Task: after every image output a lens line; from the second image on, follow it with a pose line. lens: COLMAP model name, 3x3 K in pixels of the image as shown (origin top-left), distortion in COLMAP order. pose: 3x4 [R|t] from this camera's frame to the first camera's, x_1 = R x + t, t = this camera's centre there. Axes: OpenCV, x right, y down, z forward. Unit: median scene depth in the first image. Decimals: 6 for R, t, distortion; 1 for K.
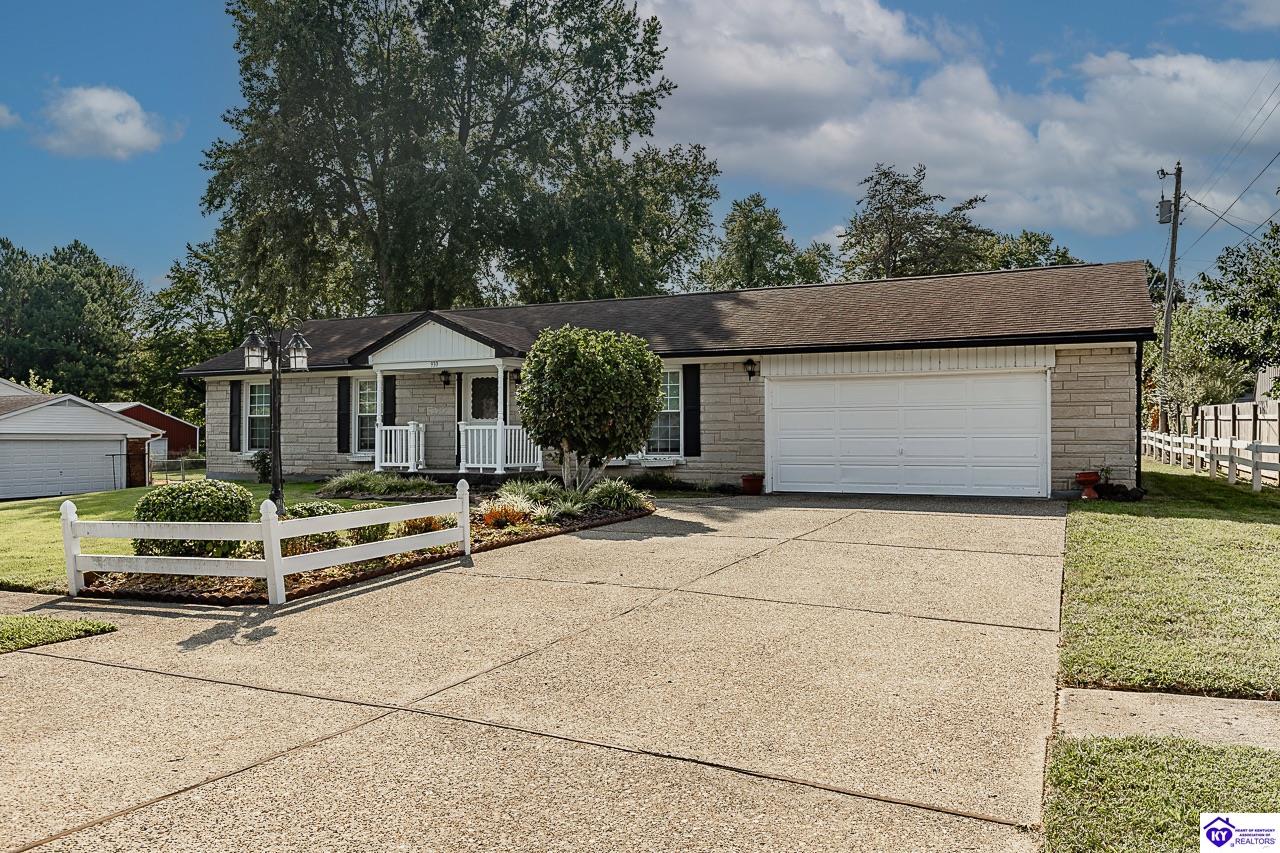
lens RADIAL K [[951.4, 0, 648.0], [0, 951.4, 427.2], [0, 0, 1]] dist [-0.004802, 0.005213]
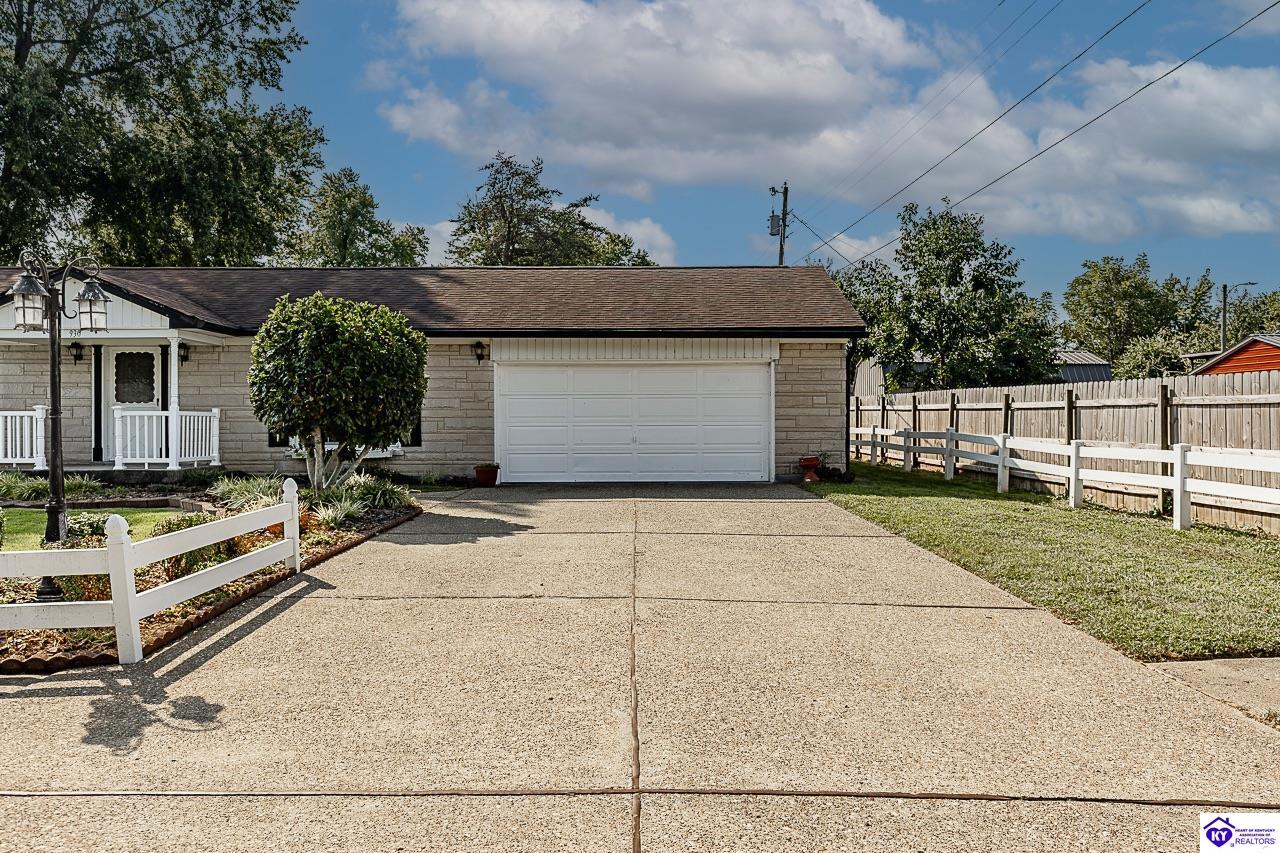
lens RADIAL K [[951.4, 0, 648.0], [0, 951.4, 427.2], [0, 0, 1]] dist [-0.004802, 0.005213]
pose [[0.902097, -0.001693, 0.431530, -0.145555], [-0.003523, 0.999930, 0.011287, 0.001280], [-0.431519, -0.011703, 0.902028, 0.085452]]
